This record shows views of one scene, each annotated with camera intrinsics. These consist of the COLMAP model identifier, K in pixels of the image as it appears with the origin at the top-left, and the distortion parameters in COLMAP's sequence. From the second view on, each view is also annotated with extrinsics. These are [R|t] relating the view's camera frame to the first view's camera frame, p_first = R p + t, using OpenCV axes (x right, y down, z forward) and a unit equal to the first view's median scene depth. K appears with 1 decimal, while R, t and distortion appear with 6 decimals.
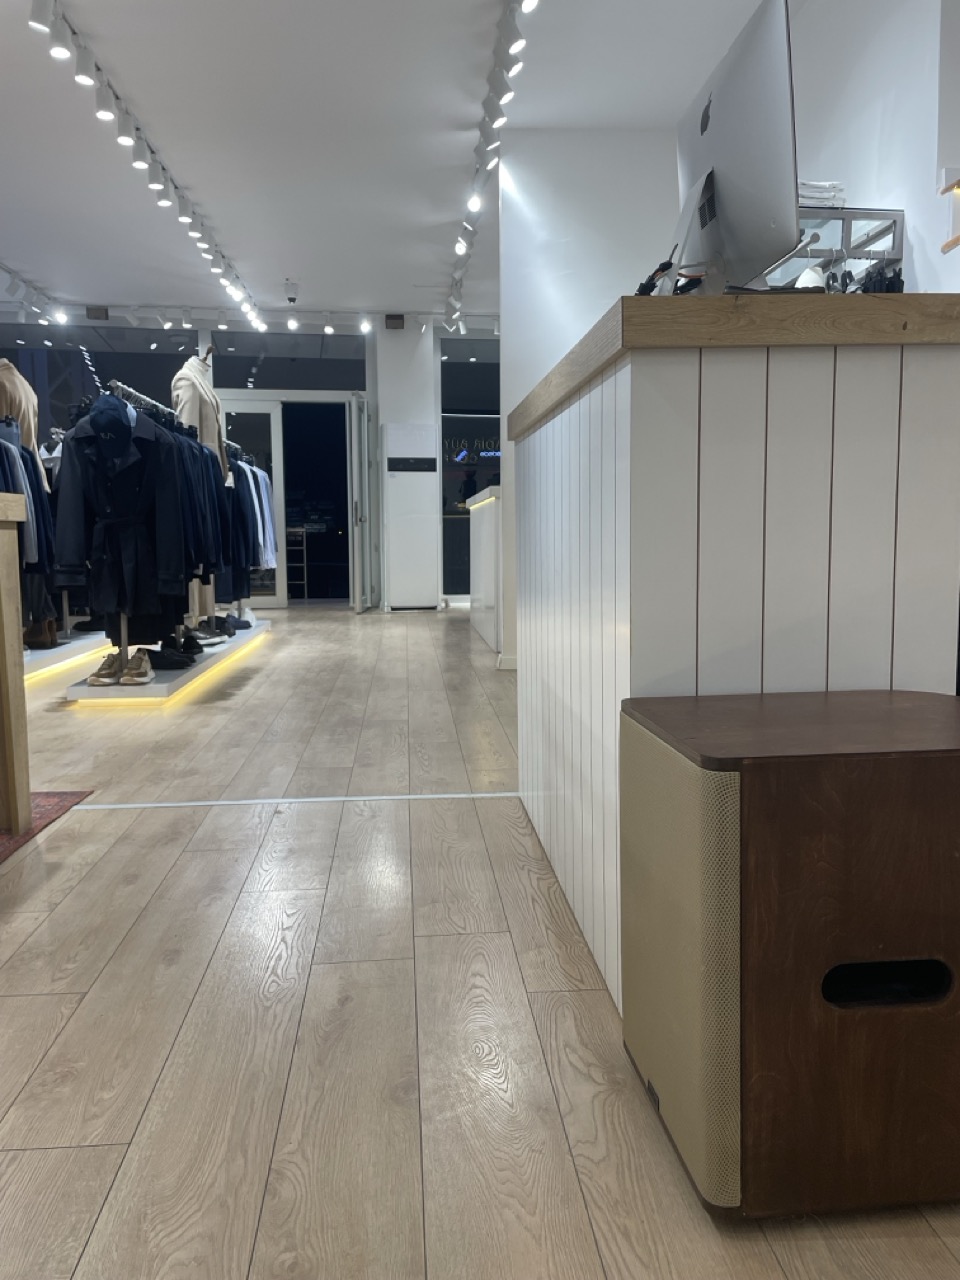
lens RADIAL K [[980.5, 0, 480.0], [0, 980.5, 640.0], [0, 0, 1]] dist [0.070510, -0.084457]
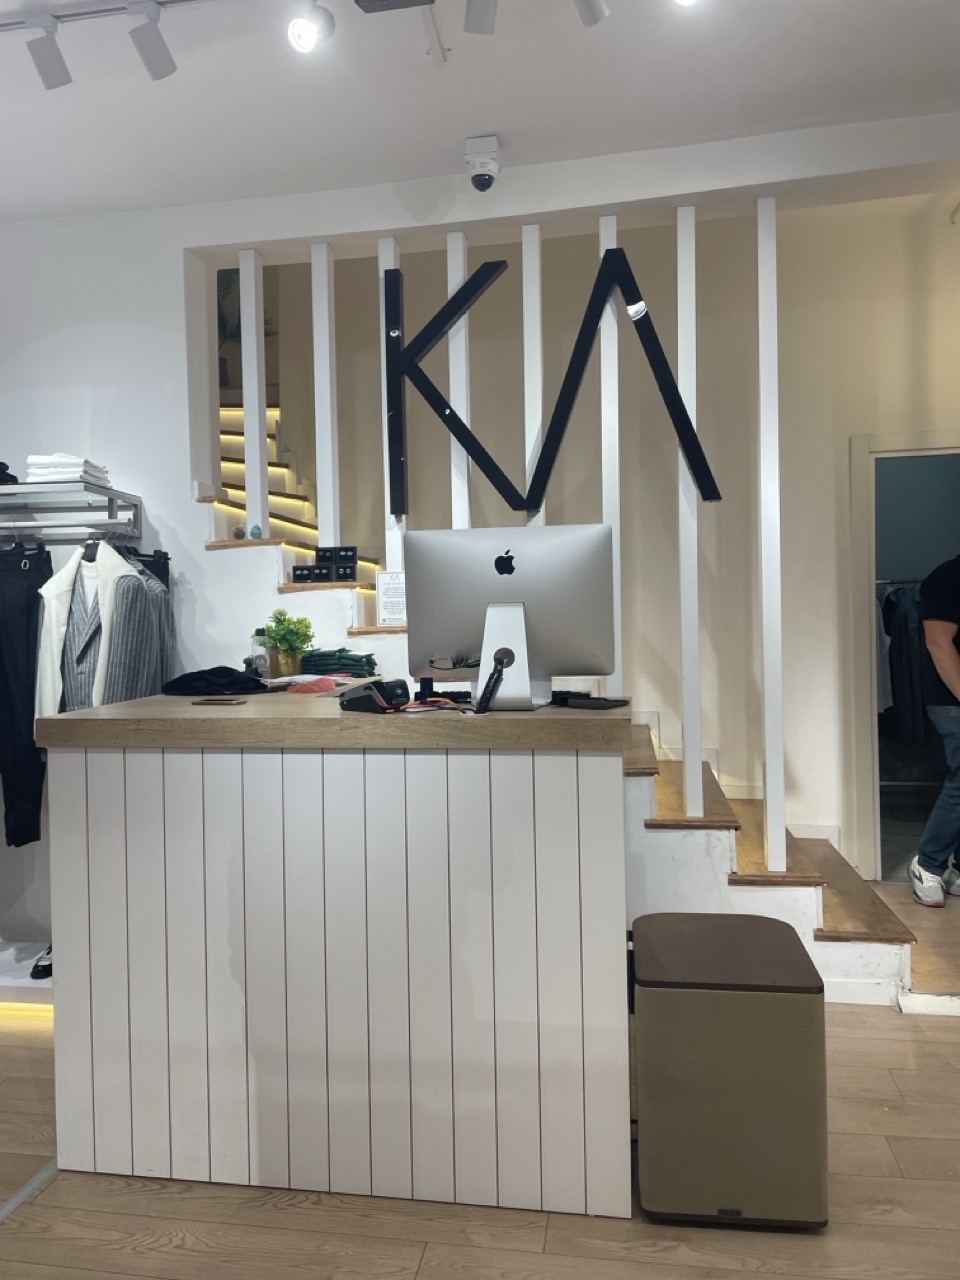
lens RADIAL K [[980.5, 0, 480.0], [0, 980.5, 640.0], [0, 0, 1]] dist [0.070510, -0.084457]
pose [[0.238808, -0.019008, 0.970881, -0.936577], [0.120860, 0.992616, -0.010294, -0.319823], [-0.963516, 0.119799, 0.239342, 0.559161]]
